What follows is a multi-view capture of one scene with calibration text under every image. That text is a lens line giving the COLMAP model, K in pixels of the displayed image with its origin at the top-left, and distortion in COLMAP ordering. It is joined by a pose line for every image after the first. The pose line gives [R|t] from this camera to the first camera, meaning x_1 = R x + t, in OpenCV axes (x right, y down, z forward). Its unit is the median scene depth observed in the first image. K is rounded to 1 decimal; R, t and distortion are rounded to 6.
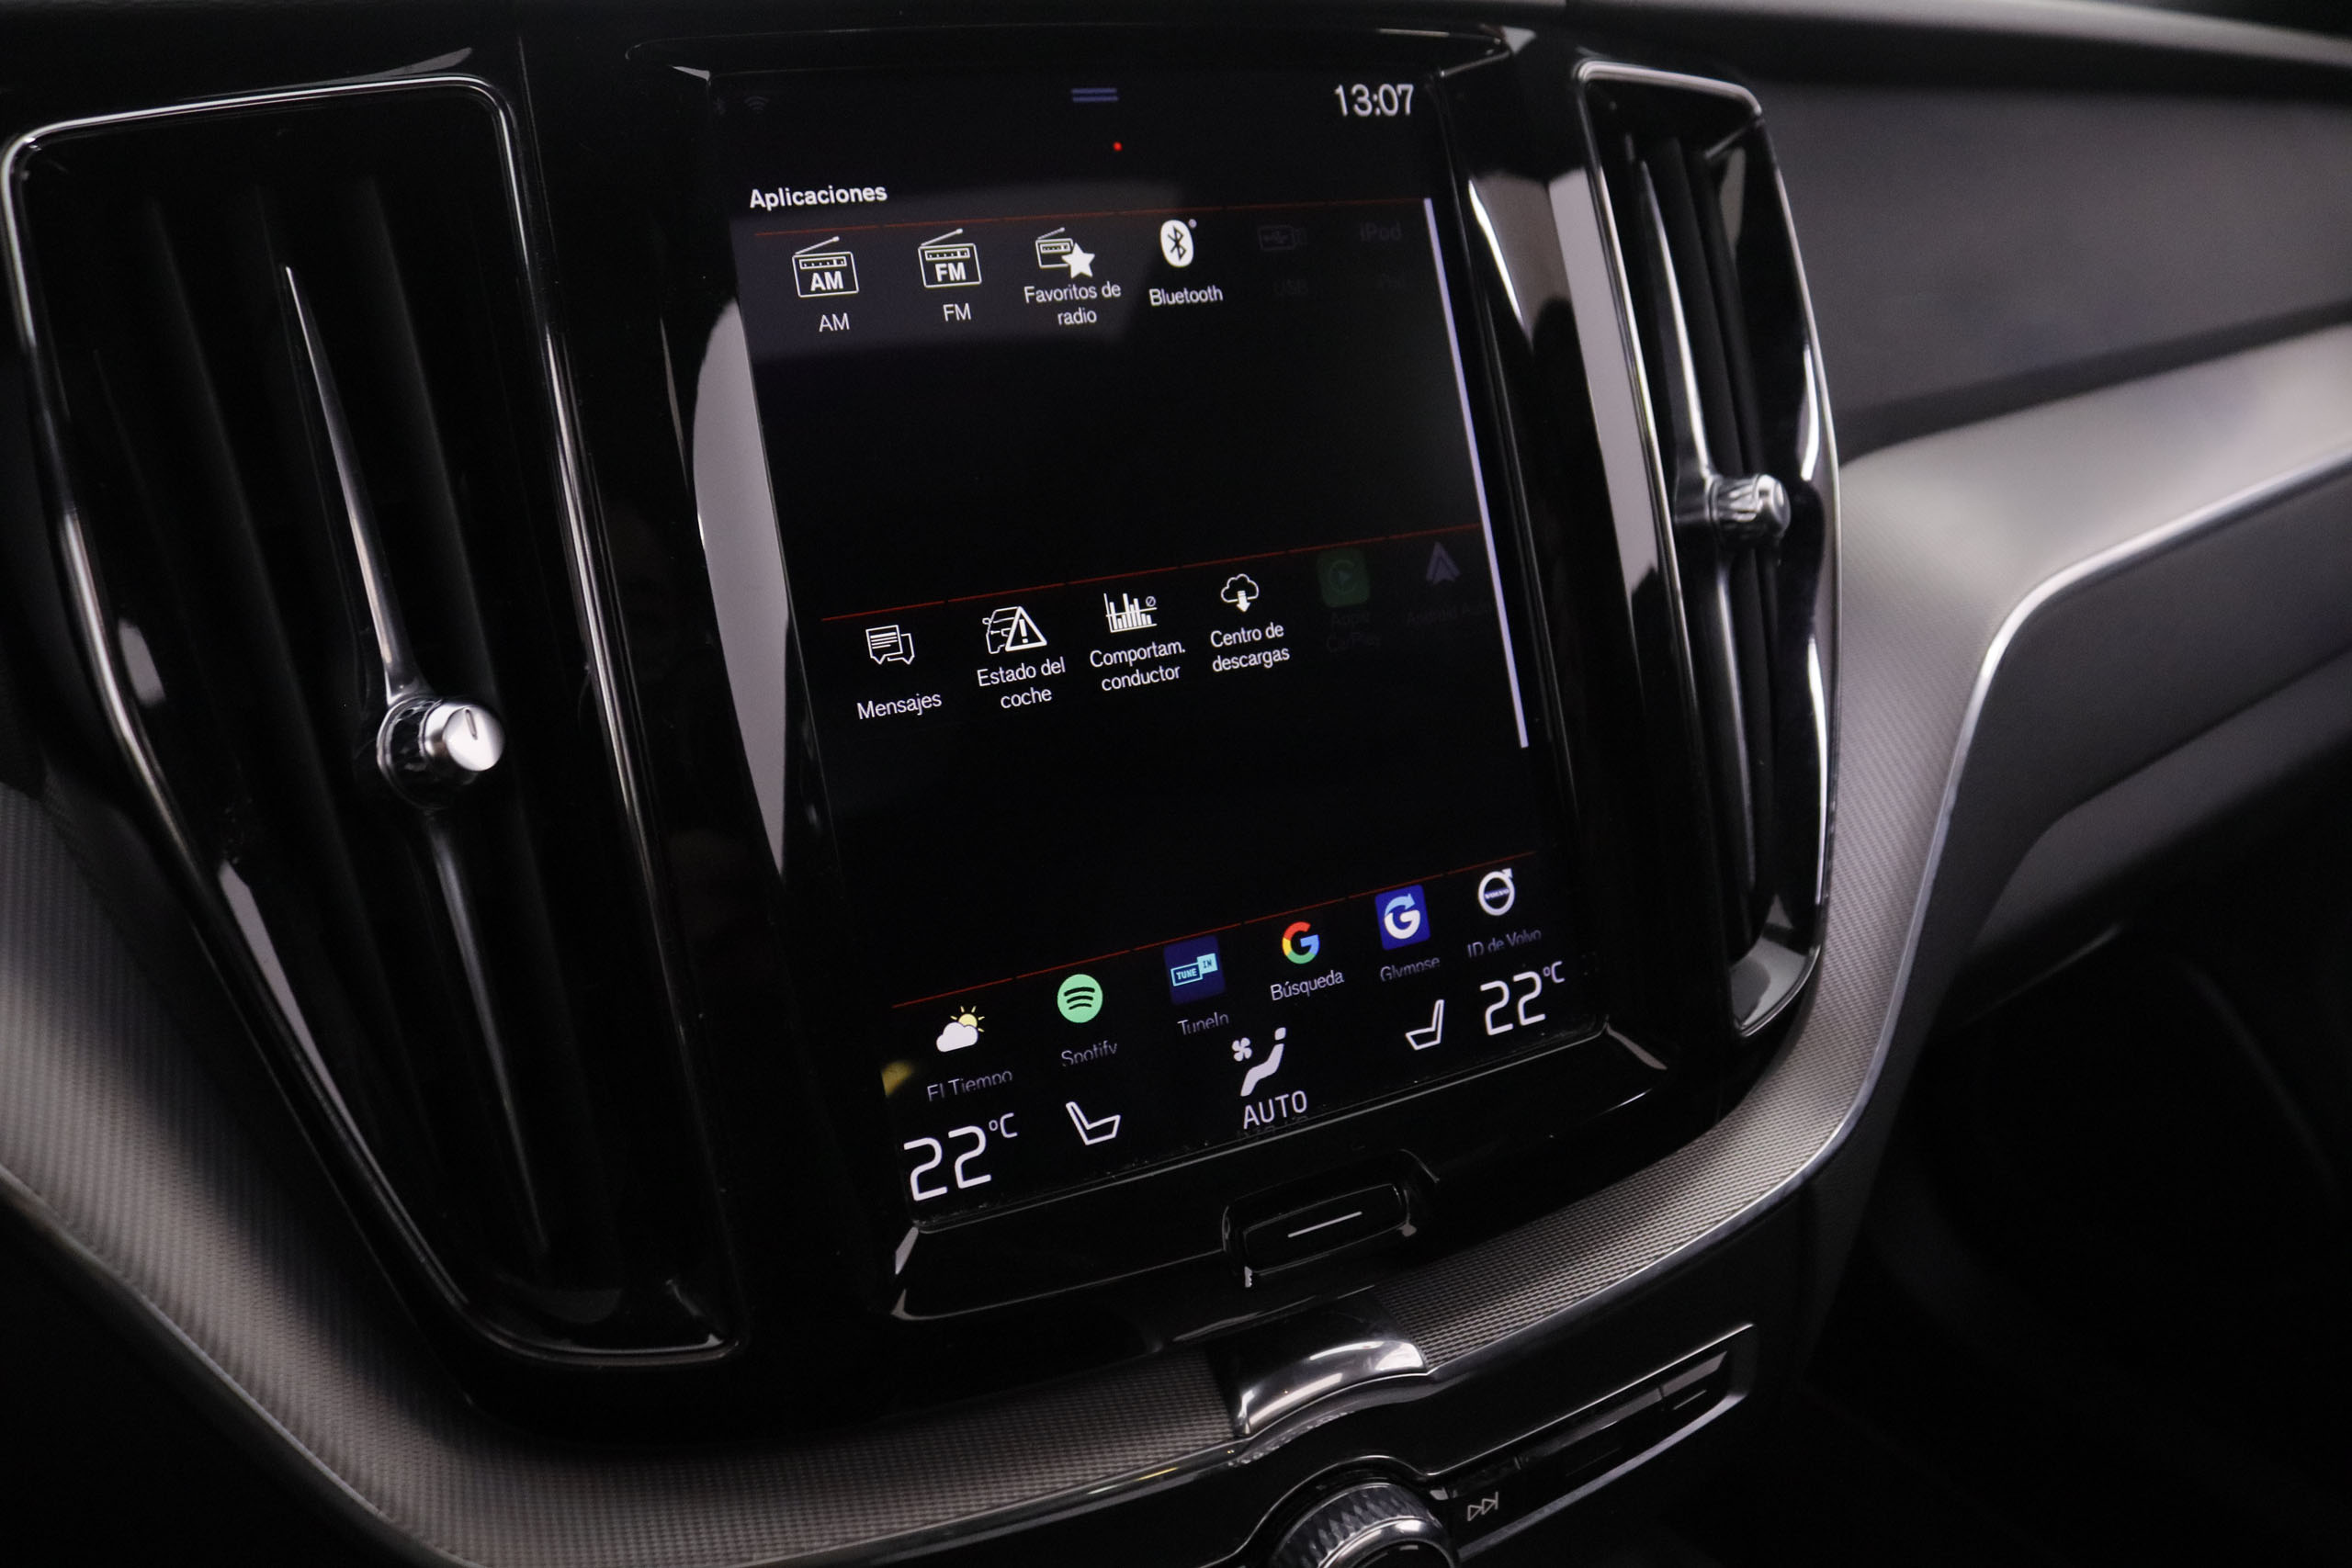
lens RADIAL K [[1912.4, 0, 1167.9], [0, 1912.4, 759.0], [0, 0, 1]] dist [-0.169030, 0.137384]
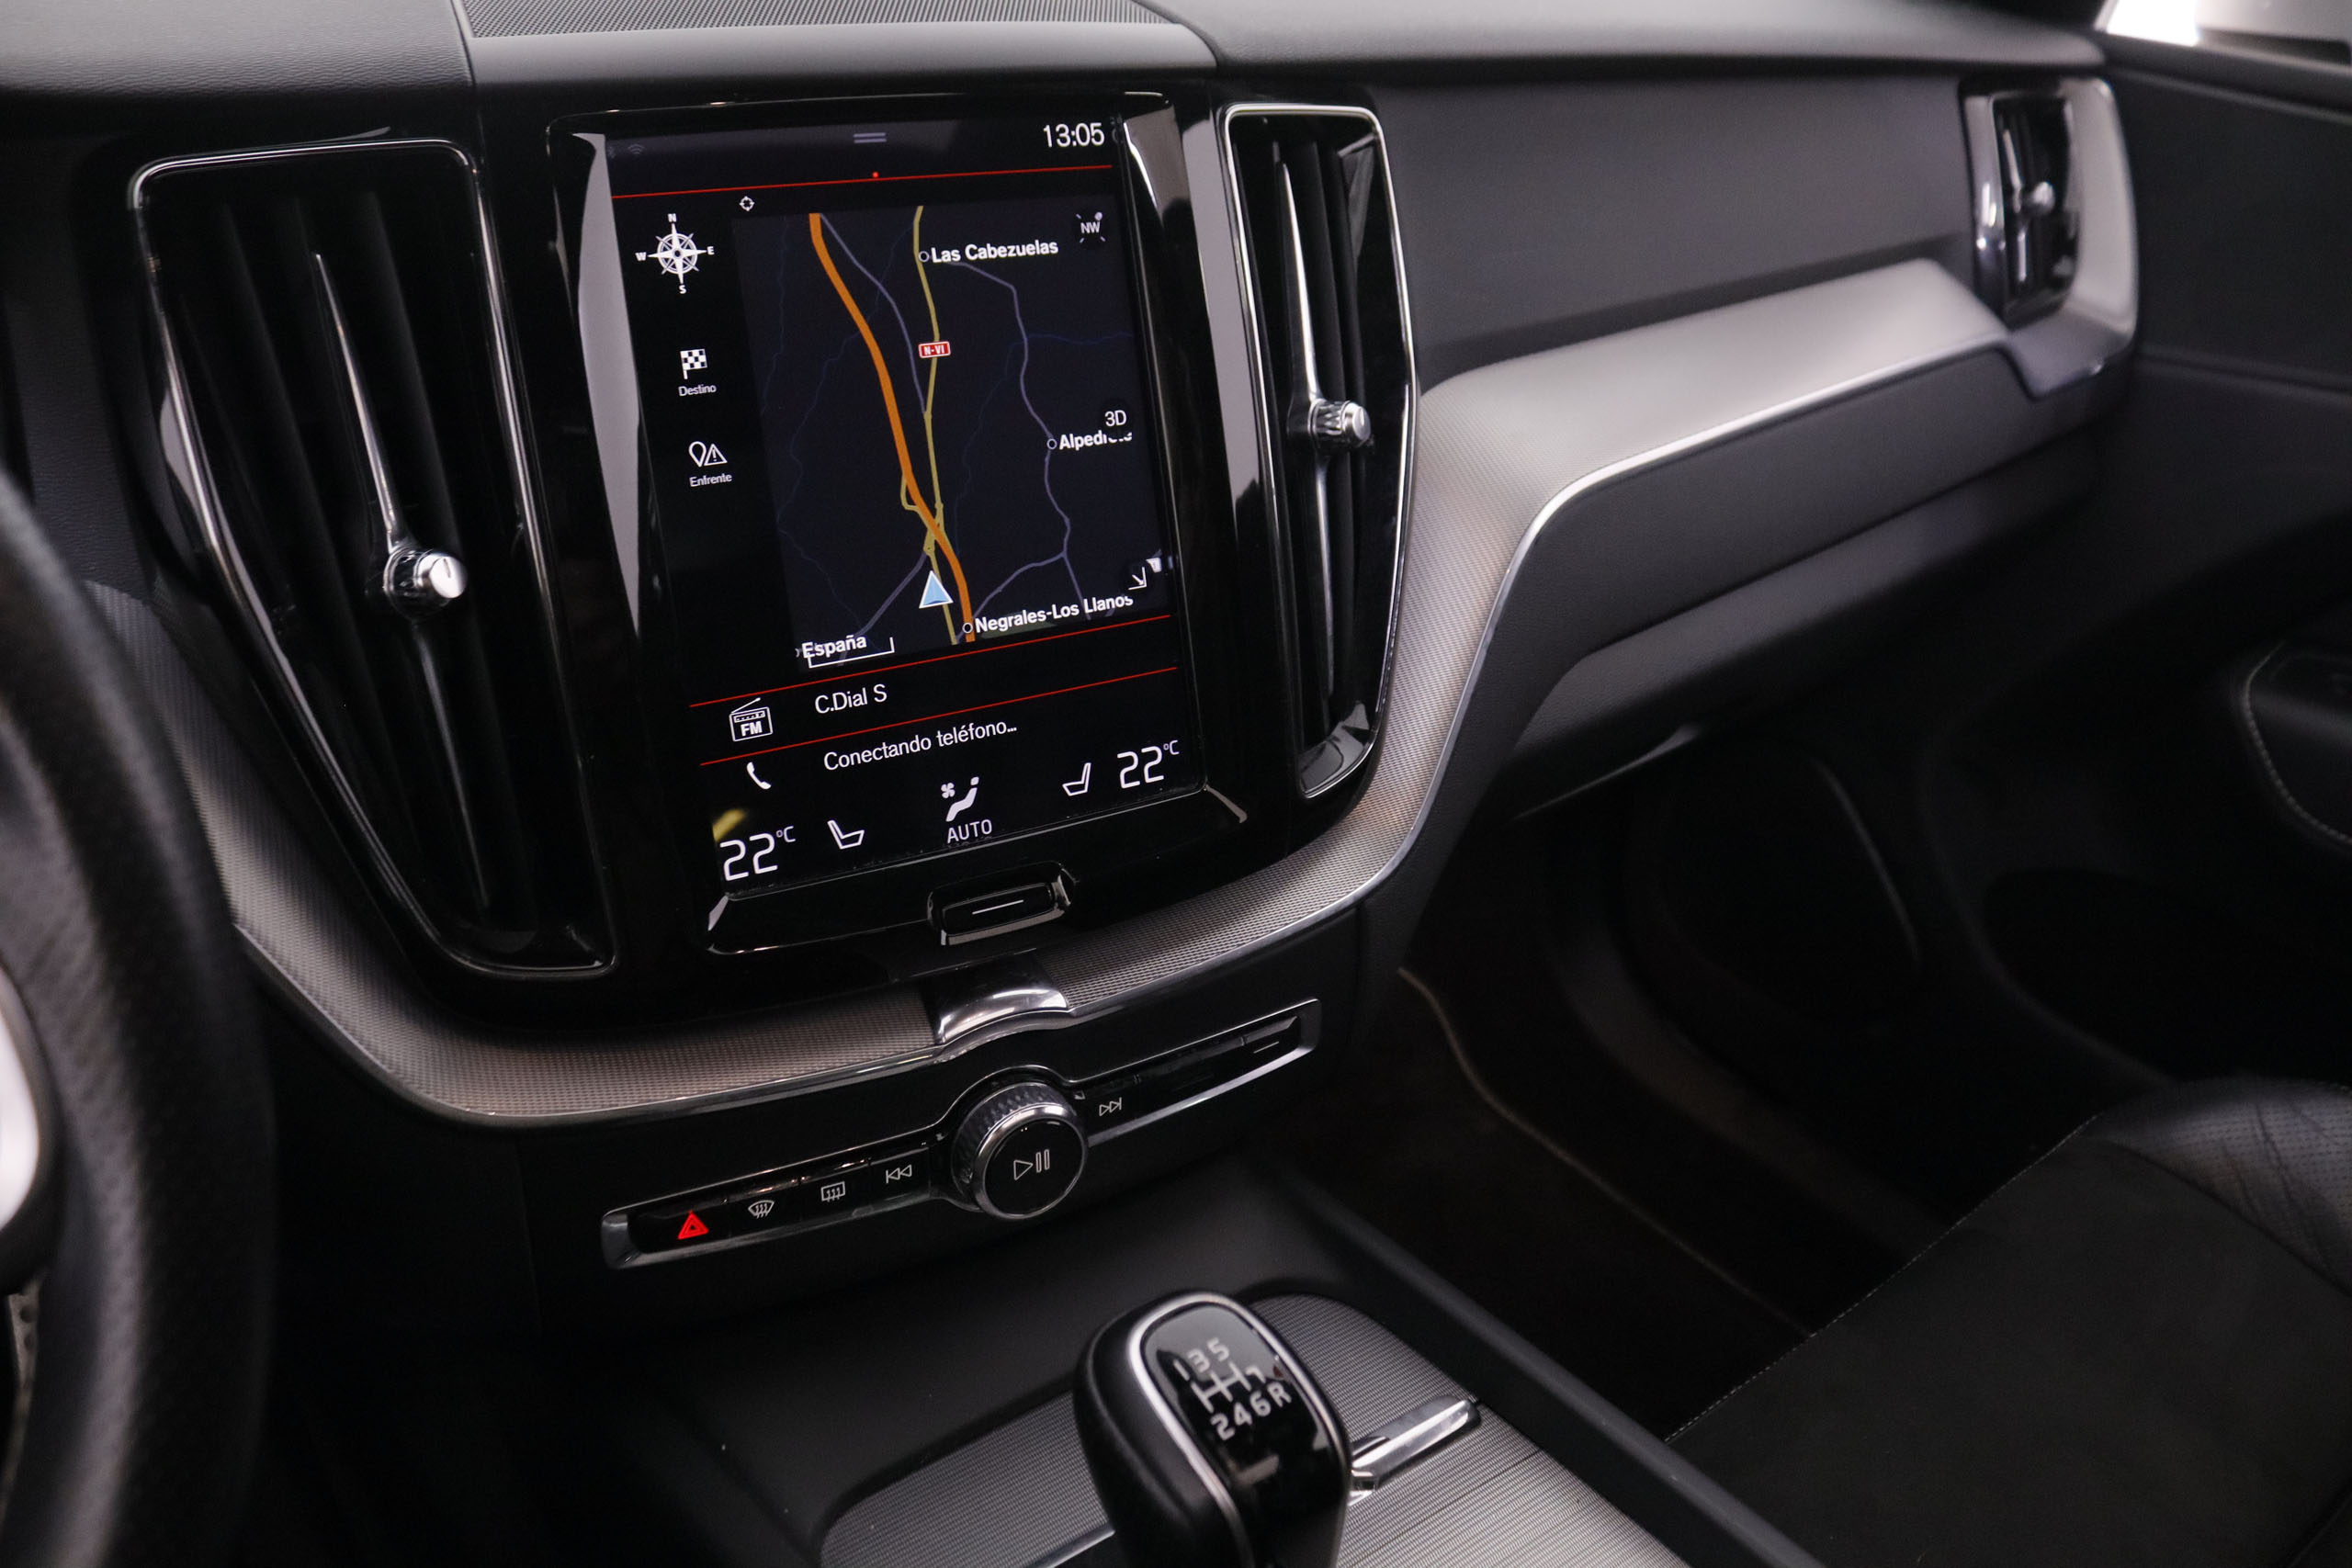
lens RADIAL K [[1933.2, 0, 1176.9], [0, 1933.2, 753.7], [0, 0, 1]] dist [-0.170894, 0.146060]
pose [[0.995541, 0.034540, 0.087778, 0.080003], [-0.044966, 0.991789, 0.119717, -0.063868], [-0.082922, -0.123130, 0.988920, -0.494835]]
